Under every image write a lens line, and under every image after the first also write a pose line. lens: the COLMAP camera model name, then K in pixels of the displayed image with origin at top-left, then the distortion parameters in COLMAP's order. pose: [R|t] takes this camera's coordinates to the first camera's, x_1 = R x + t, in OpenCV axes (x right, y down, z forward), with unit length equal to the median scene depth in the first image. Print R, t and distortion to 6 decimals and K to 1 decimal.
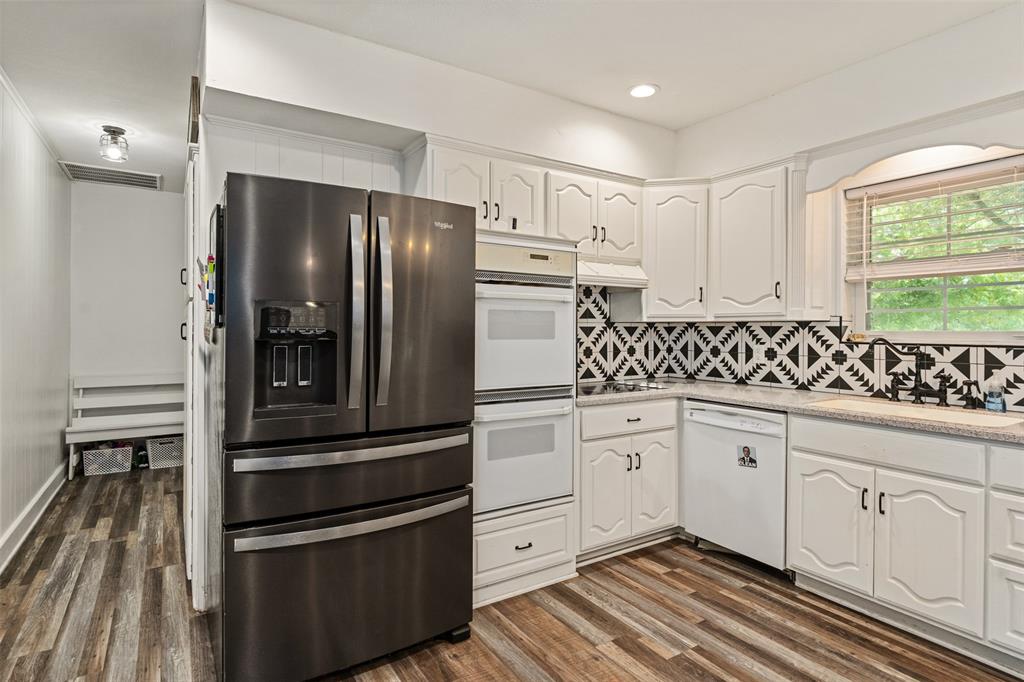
lens RADIAL K [[526.6, 0, 518.0], [0, 526.6, 327.5], [0, 0, 1]] dist [-0.003008, 0.001565]
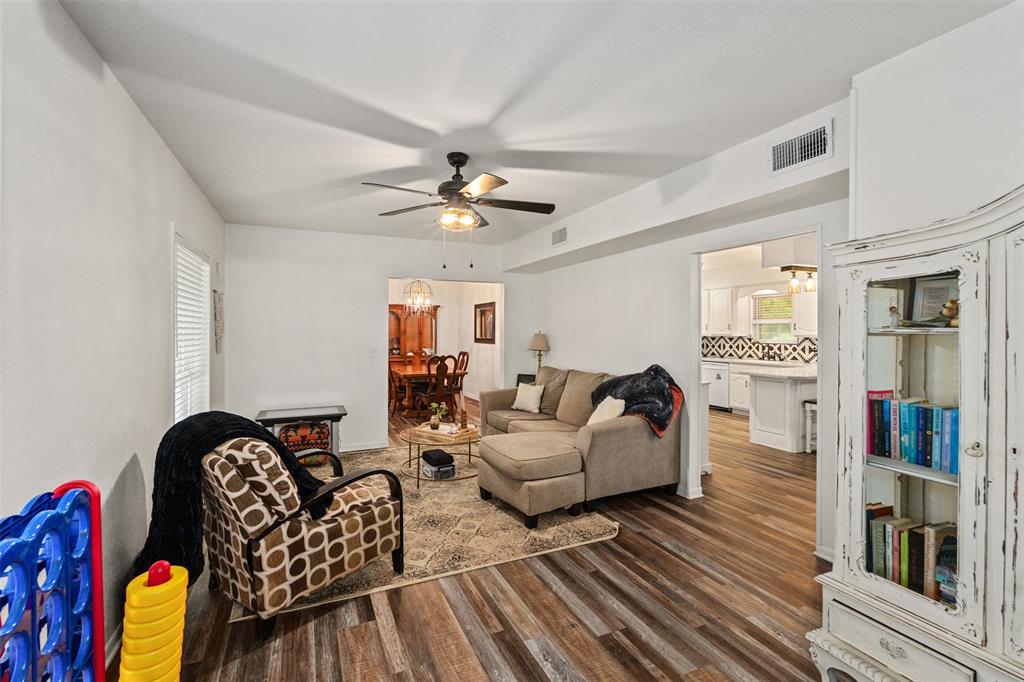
lens RADIAL K [[452.2, 0, 507.3], [0, 452.2, 331.5], [0, 0, 1]] dist [-0.009203, 0.000507]
pose [[0.988608, -0.005043, -0.150431, -0.476419], [0.005098, 0.999987, -0.000022, -0.053258], [0.150430, -0.000745, 0.988620, -2.100477]]
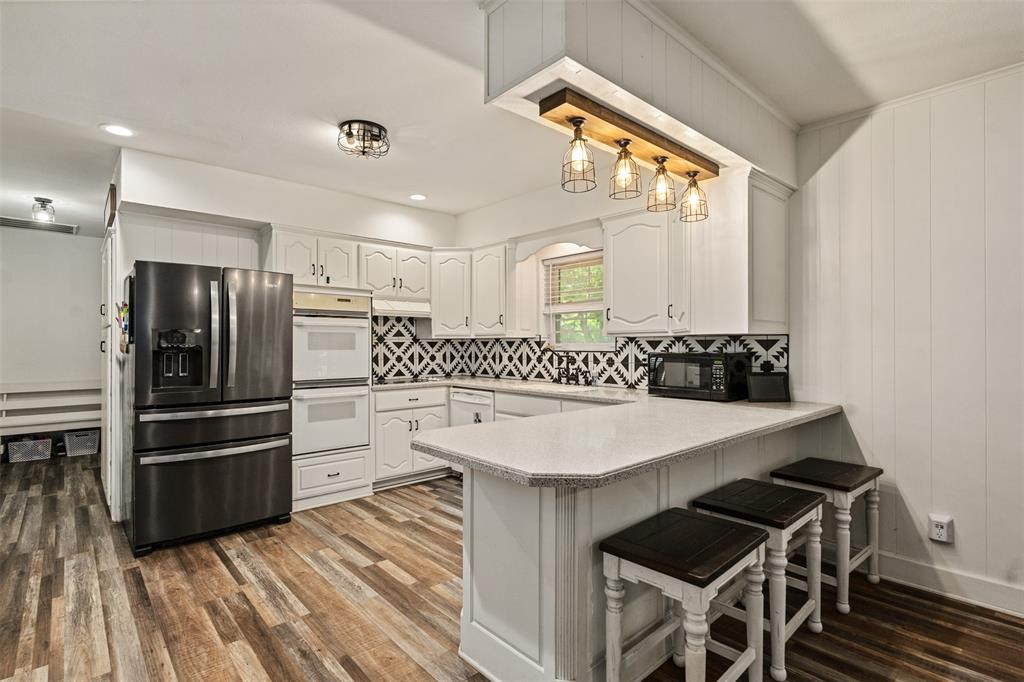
lens RADIAL K [[480.3, 0, 509.8], [0, 480.3, 339.7], [0, 0, 1]] dist [-0.010135, 0.003451]
pose [[0.986843, -0.004638, 0.161616, 0.291209], [0.005652, 0.999967, -0.005818, 0.002065], [-0.161584, 0.006655, 0.986837, -0.536615]]
